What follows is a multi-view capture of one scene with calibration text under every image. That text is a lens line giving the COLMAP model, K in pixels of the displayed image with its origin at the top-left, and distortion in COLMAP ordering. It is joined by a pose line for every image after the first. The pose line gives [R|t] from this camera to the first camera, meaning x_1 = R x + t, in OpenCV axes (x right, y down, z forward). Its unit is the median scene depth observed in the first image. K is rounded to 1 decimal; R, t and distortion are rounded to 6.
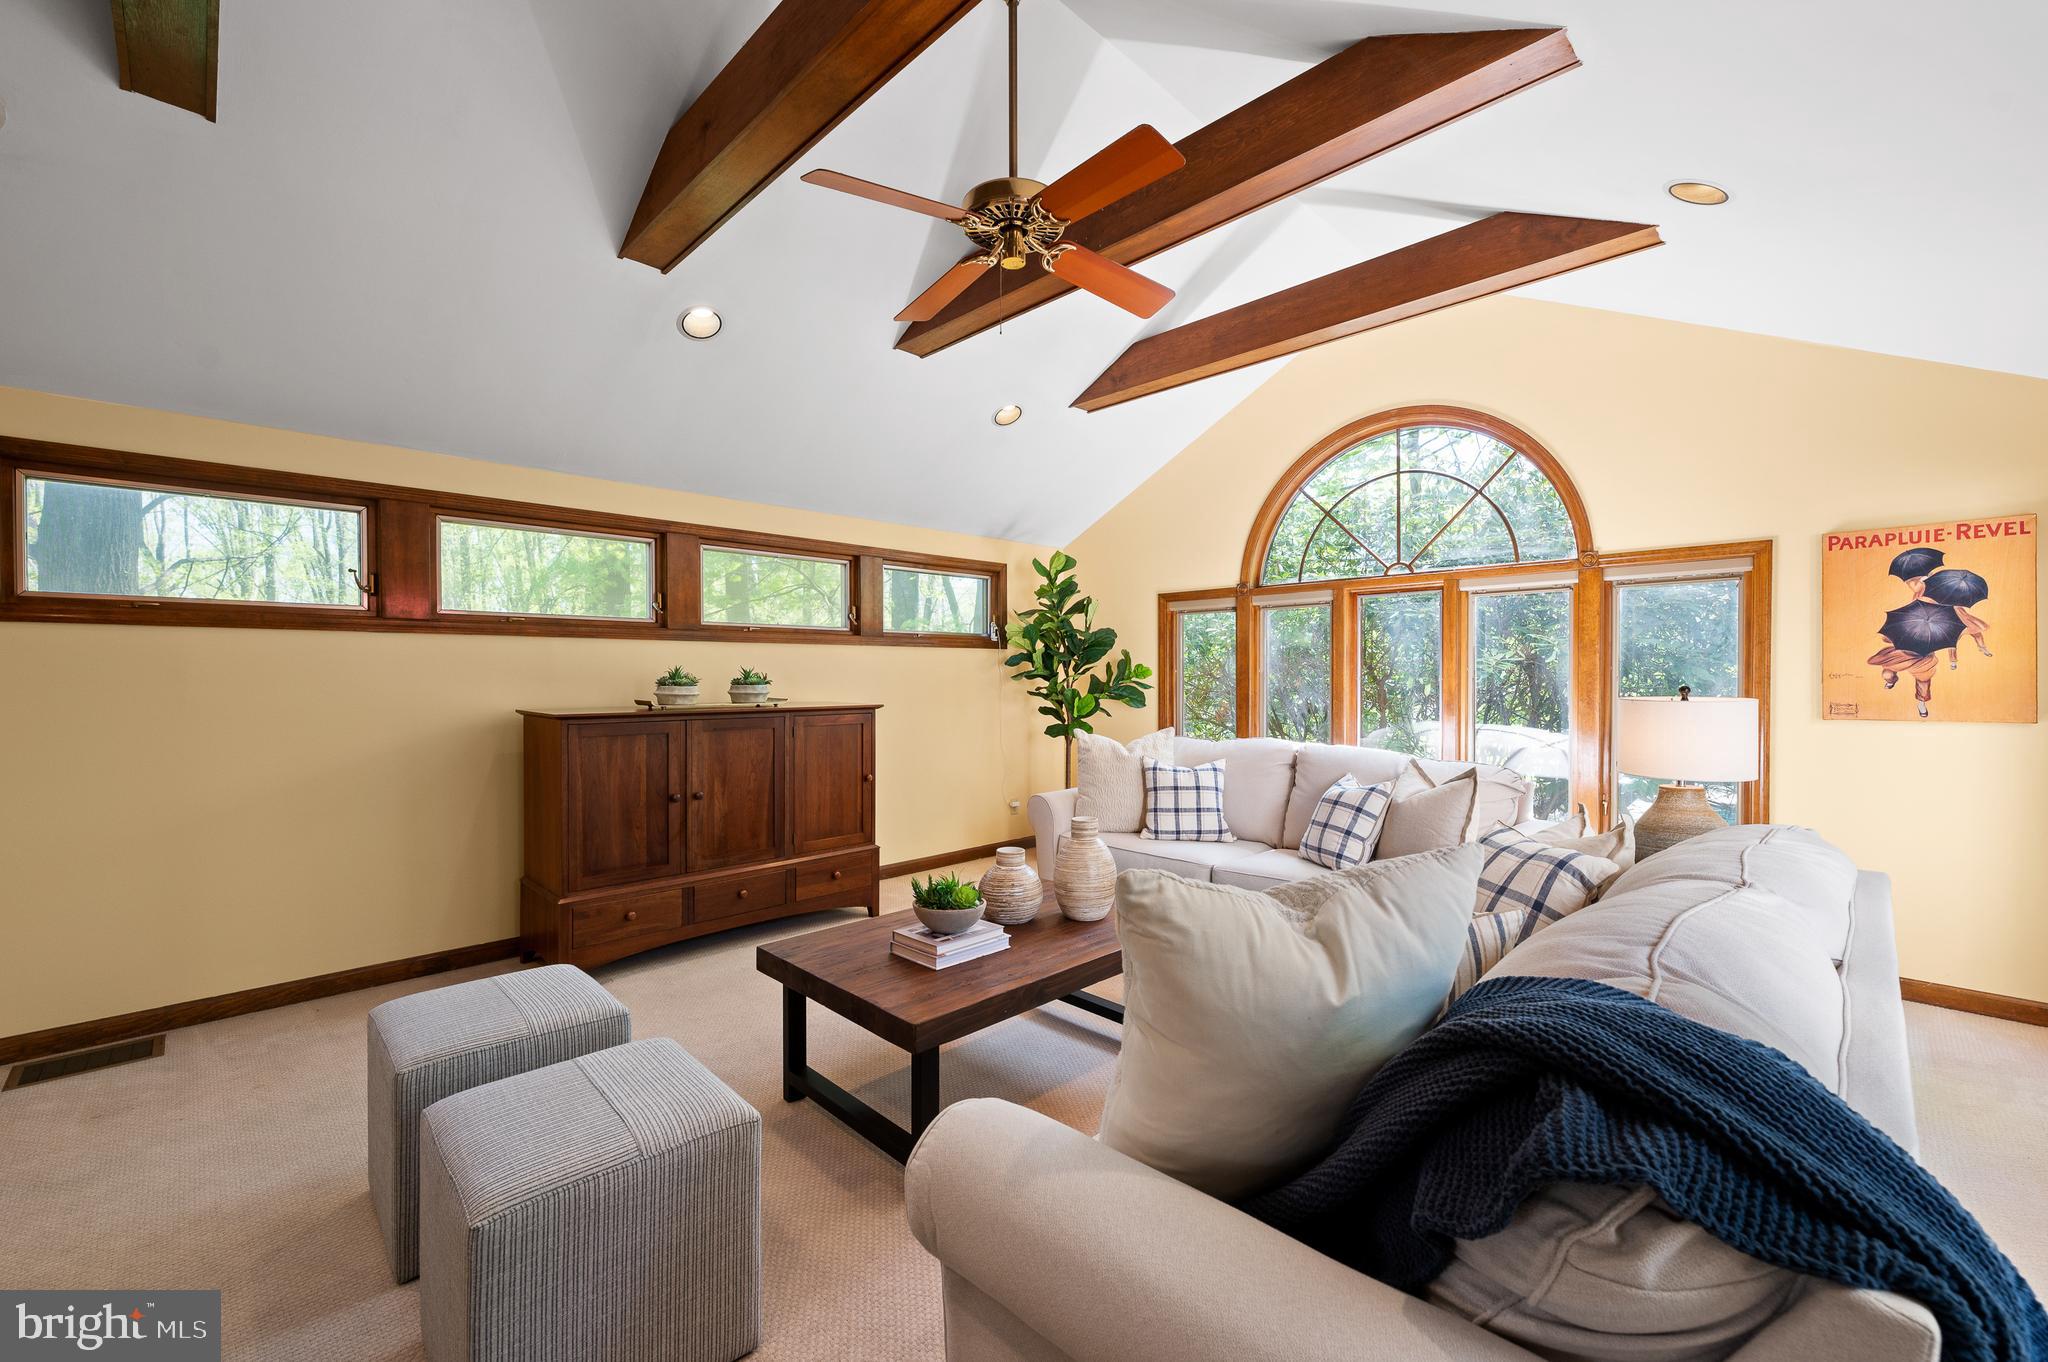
lens RADIAL K [[835.5, 0, 1027.8], [0, 835.5, 682.1], [0, 0, 1]] dist [-0.000353, 0.000044]
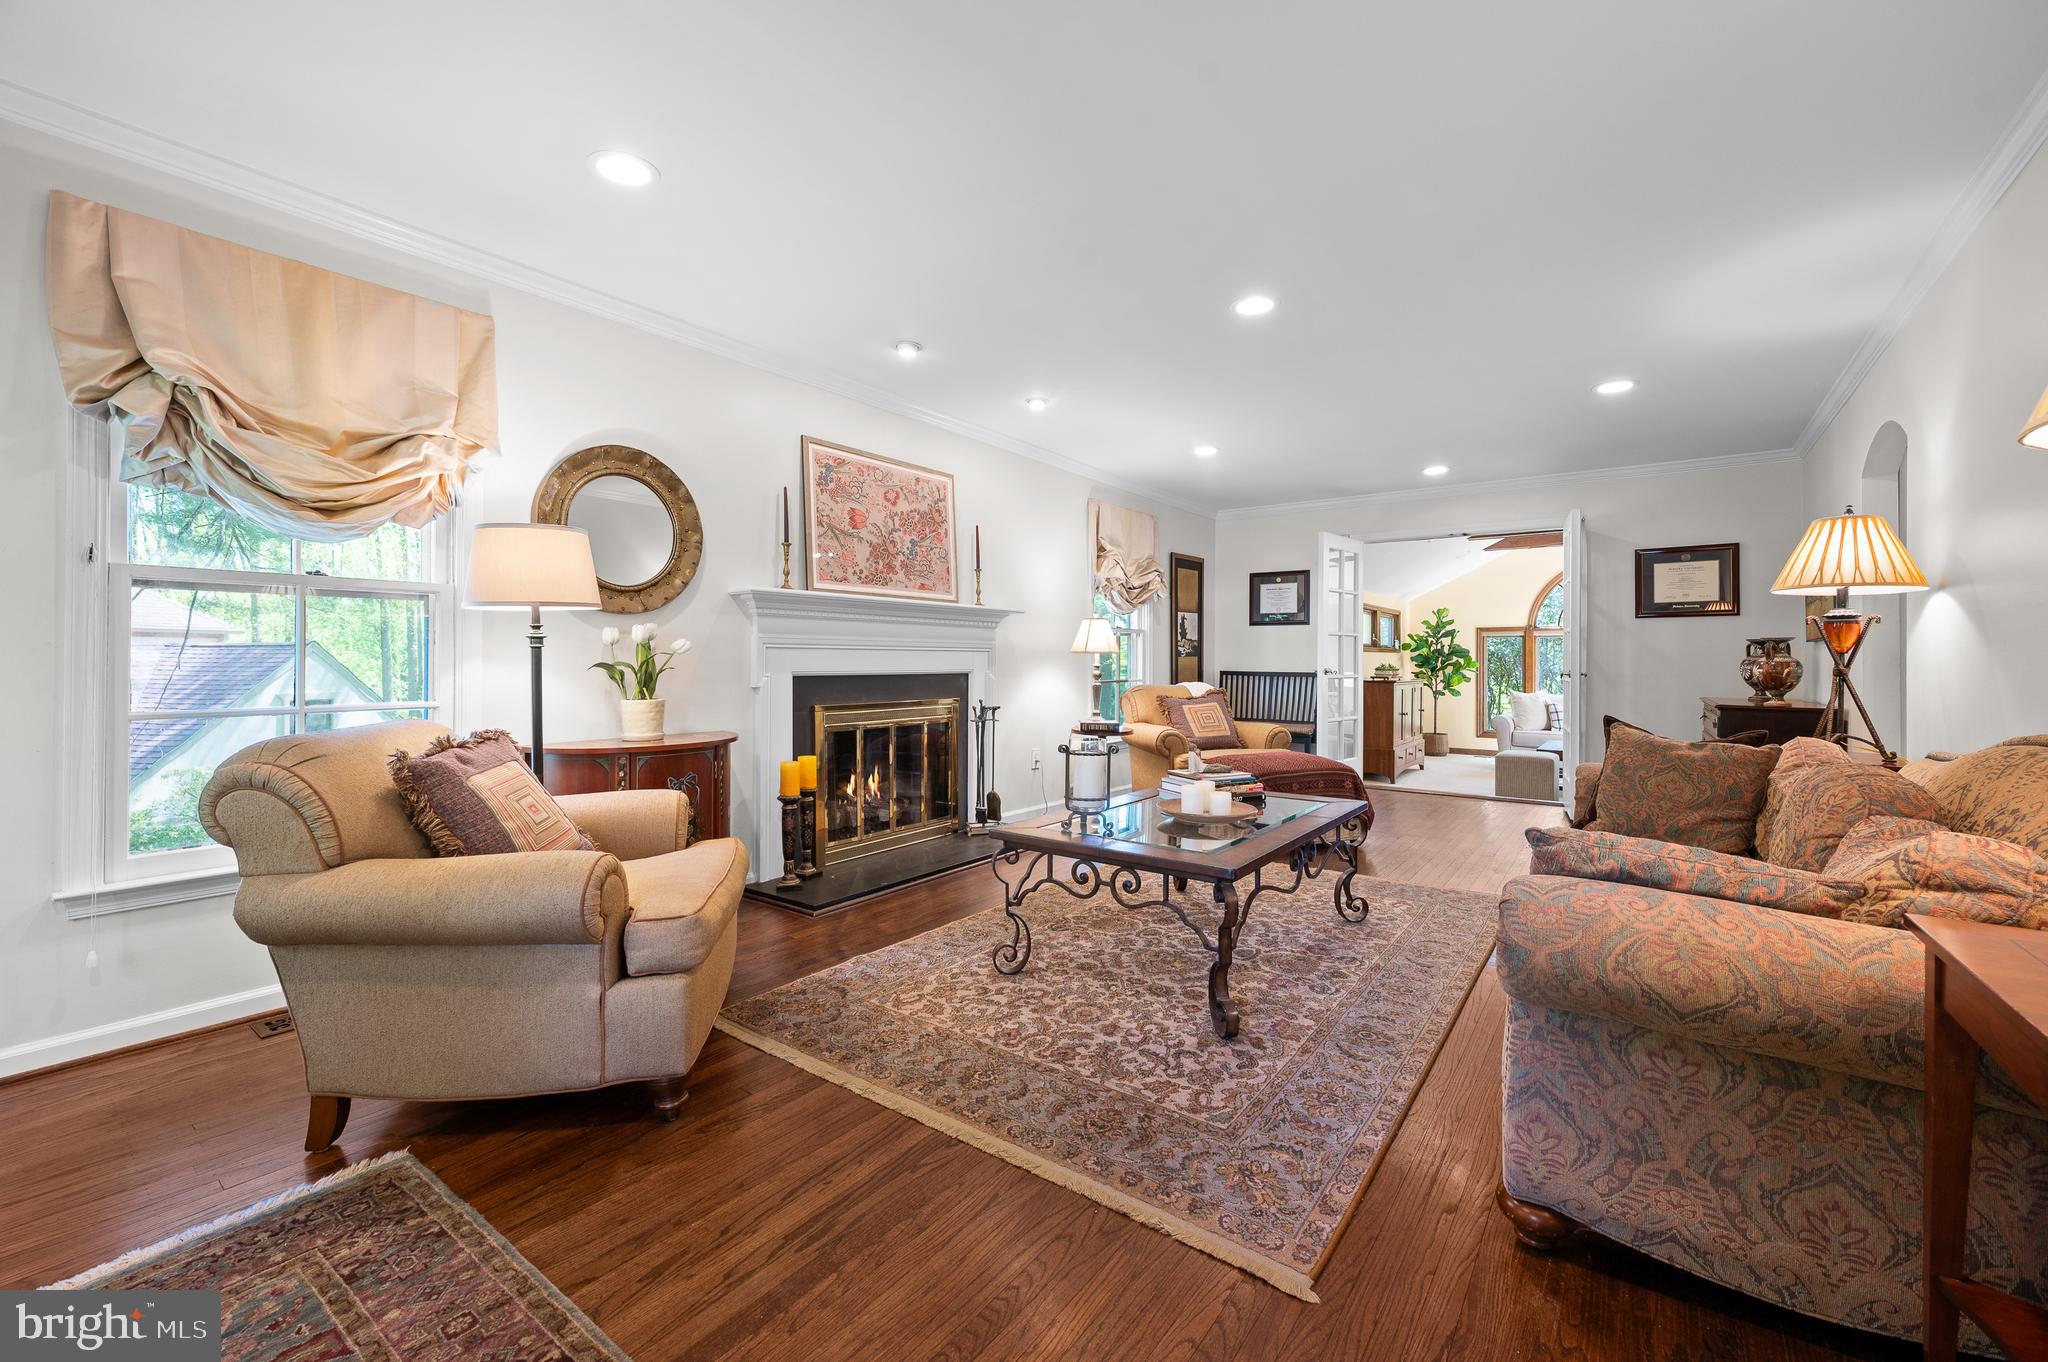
lens RADIAL K [[828.1, 0, 1021.9], [0, 828.1, 653.7], [0, 0, 1]] dist [0.000567, 0.000042]
pose [[0.990513, 0.000225, 0.137420, -1.698649], [0.001201, 0.999946, -0.010294, -0.026996], [-0.137415, 0.010361, 0.990459, -1.219449]]
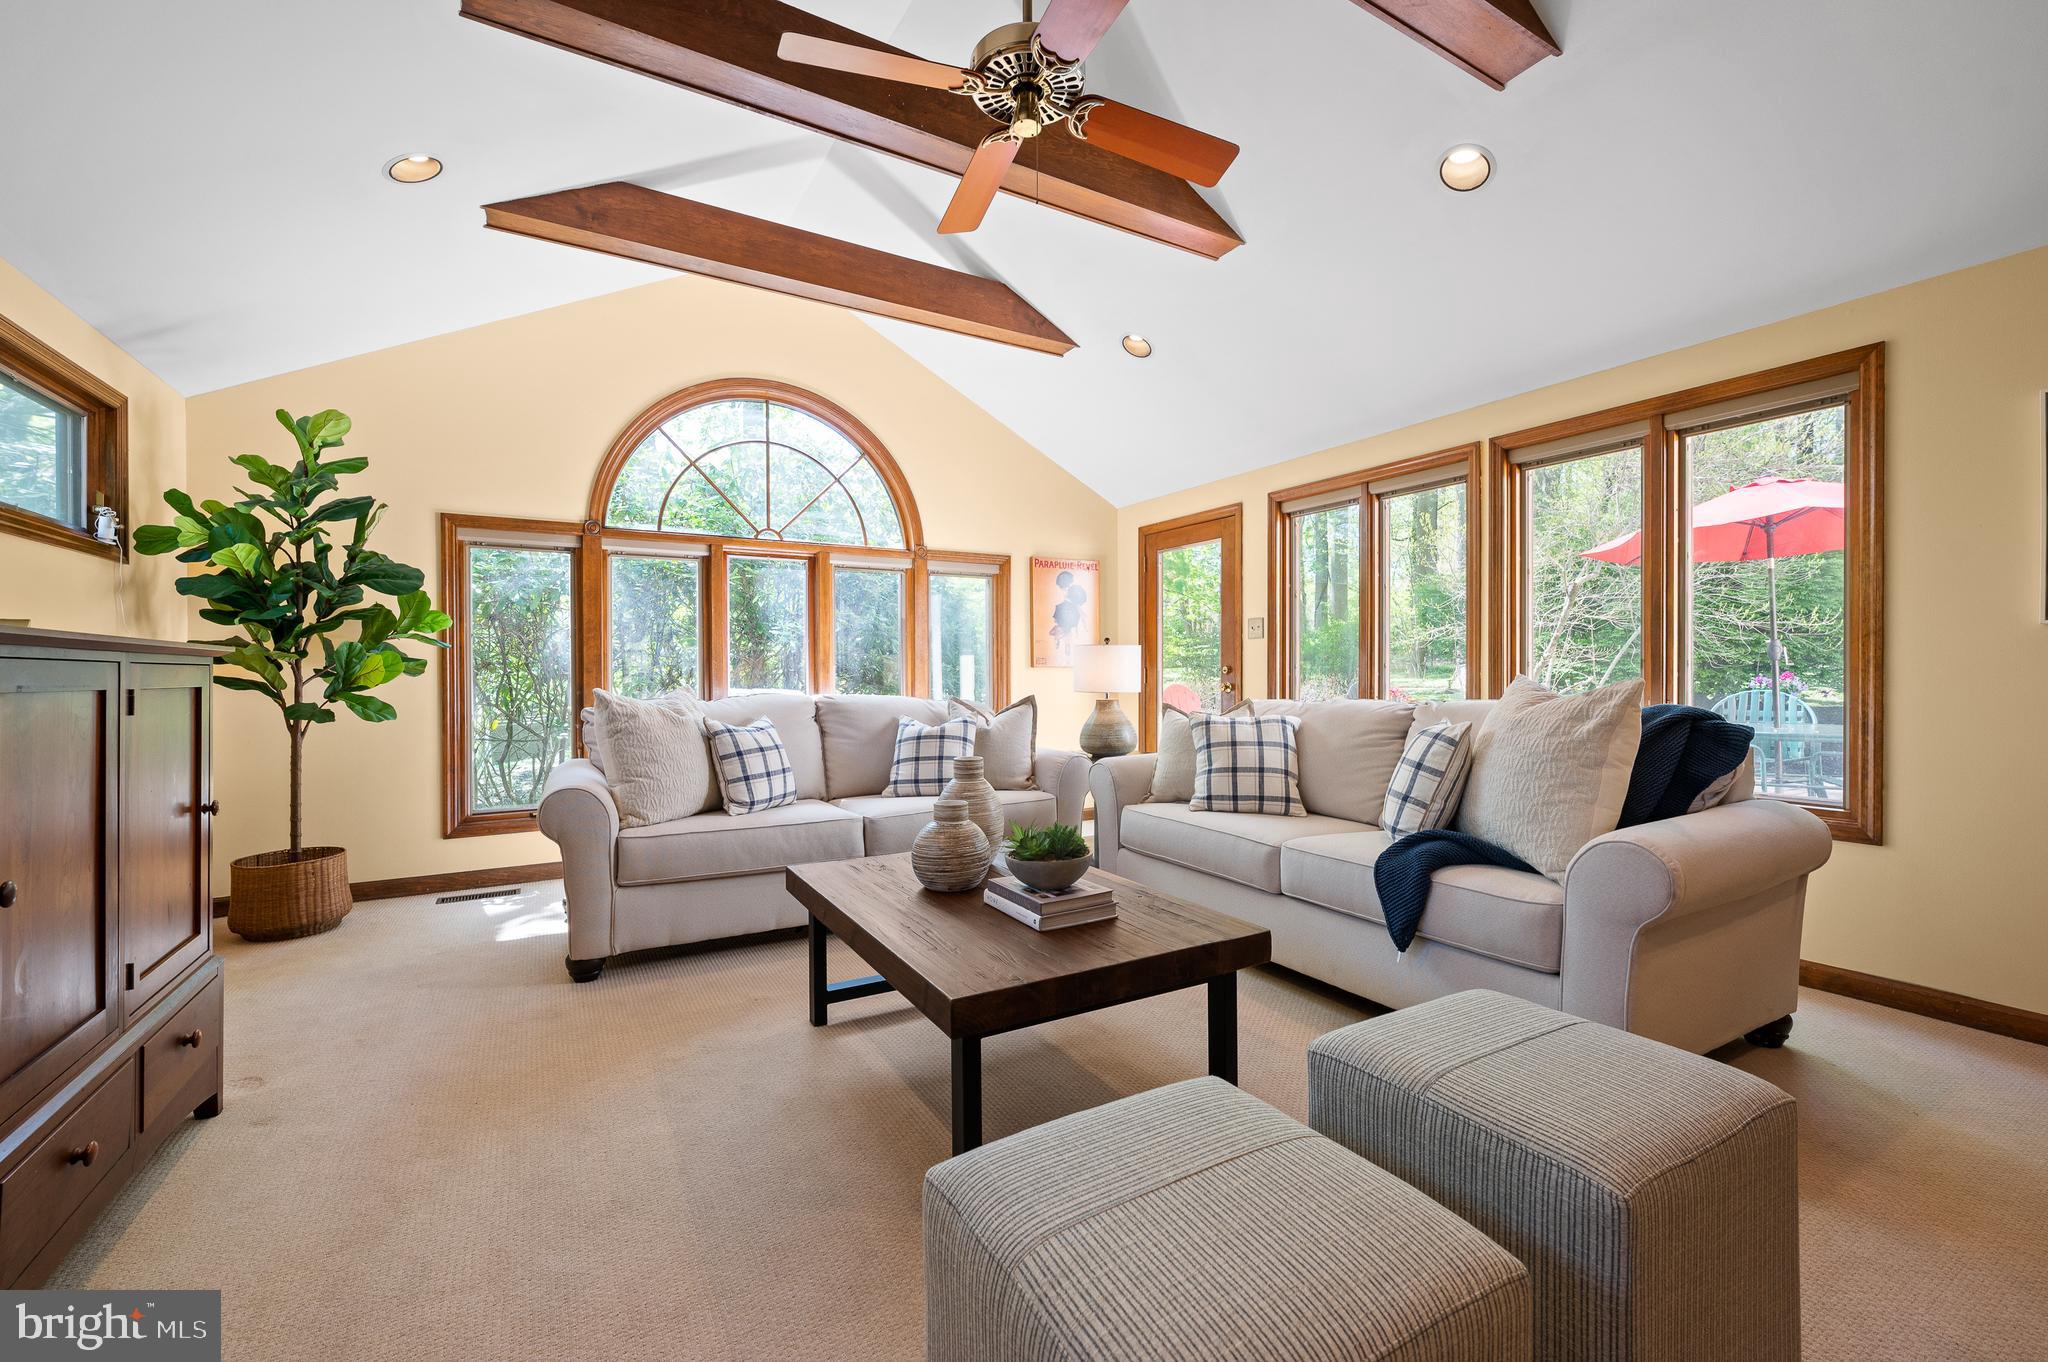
lens RADIAL K [[835.5, 0, 1027.8], [0, 835.5, 682.1], [0, 0, 1]] dist [-0.000353, 0.000044]
pose [[0.252175, -0.012147, 0.967605, -0.537521], [0.008373, 0.999911, 0.010370, 0.045206], [-0.967645, 0.005486, 0.252255, 0.464010]]
